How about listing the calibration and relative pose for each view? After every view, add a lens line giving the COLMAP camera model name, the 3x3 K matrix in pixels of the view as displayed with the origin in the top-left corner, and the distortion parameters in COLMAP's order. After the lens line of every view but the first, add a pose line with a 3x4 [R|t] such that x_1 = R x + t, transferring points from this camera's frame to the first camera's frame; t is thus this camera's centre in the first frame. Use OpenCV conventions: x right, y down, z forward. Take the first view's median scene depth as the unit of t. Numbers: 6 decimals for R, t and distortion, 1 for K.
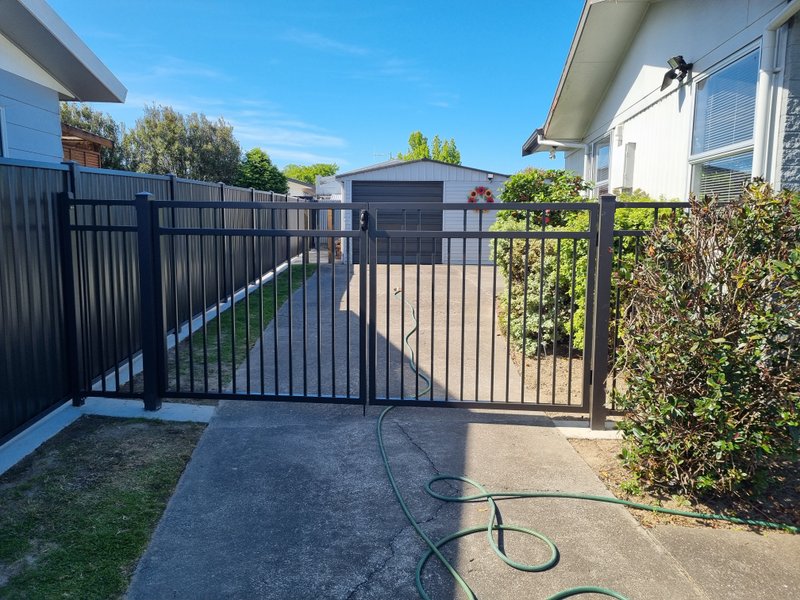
lens RADIAL K [[645.9, 0, 400.0], [0, 645.9, 300.0], [0, 0, 1]] dist [-0.003515, -0.003341]
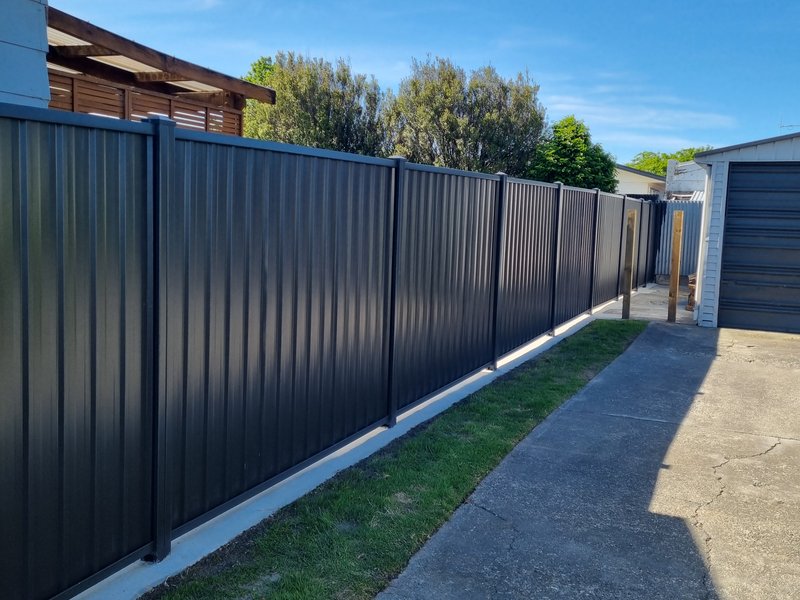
lens RADIAL K [[827.1, 0, 400.0], [0, 827.1, 300.0], [0, 0, 1]] dist [0.145256, -0.193119]
pose [[0.896815, 0.066915, -0.437316, -0.007366], [-0.083730, 0.996302, -0.019261, -0.032662], [0.434410, 0.053890, 0.899101, 0.226325]]
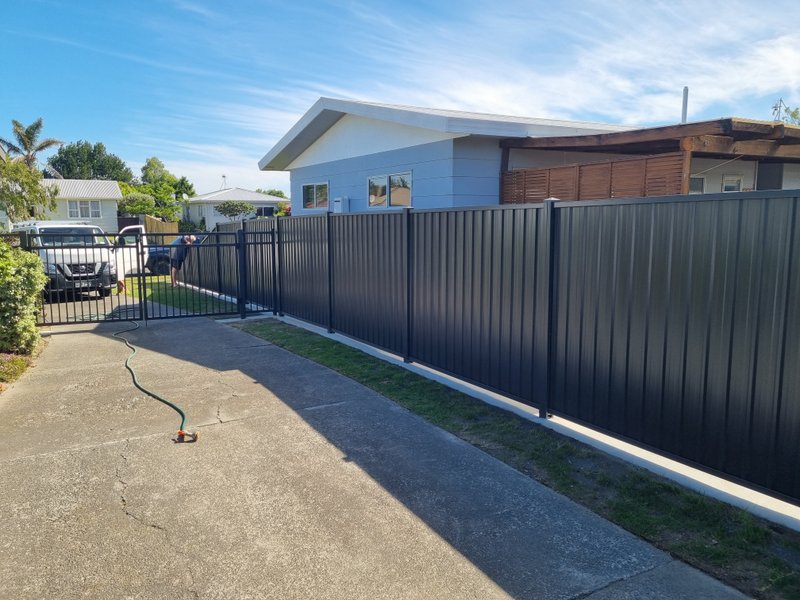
lens RADIAL K [[645.9, 0, 400.0], [0, 645.9, 300.0], [0, 0, 1]] dist [-0.003515, -0.003341]
pose [[-0.897895, 0.054722, -0.436795, 0.082722], [-0.062450, 0.966374, 0.249442, -0.230401], [0.435757, 0.251250, -0.864285, 1.470025]]
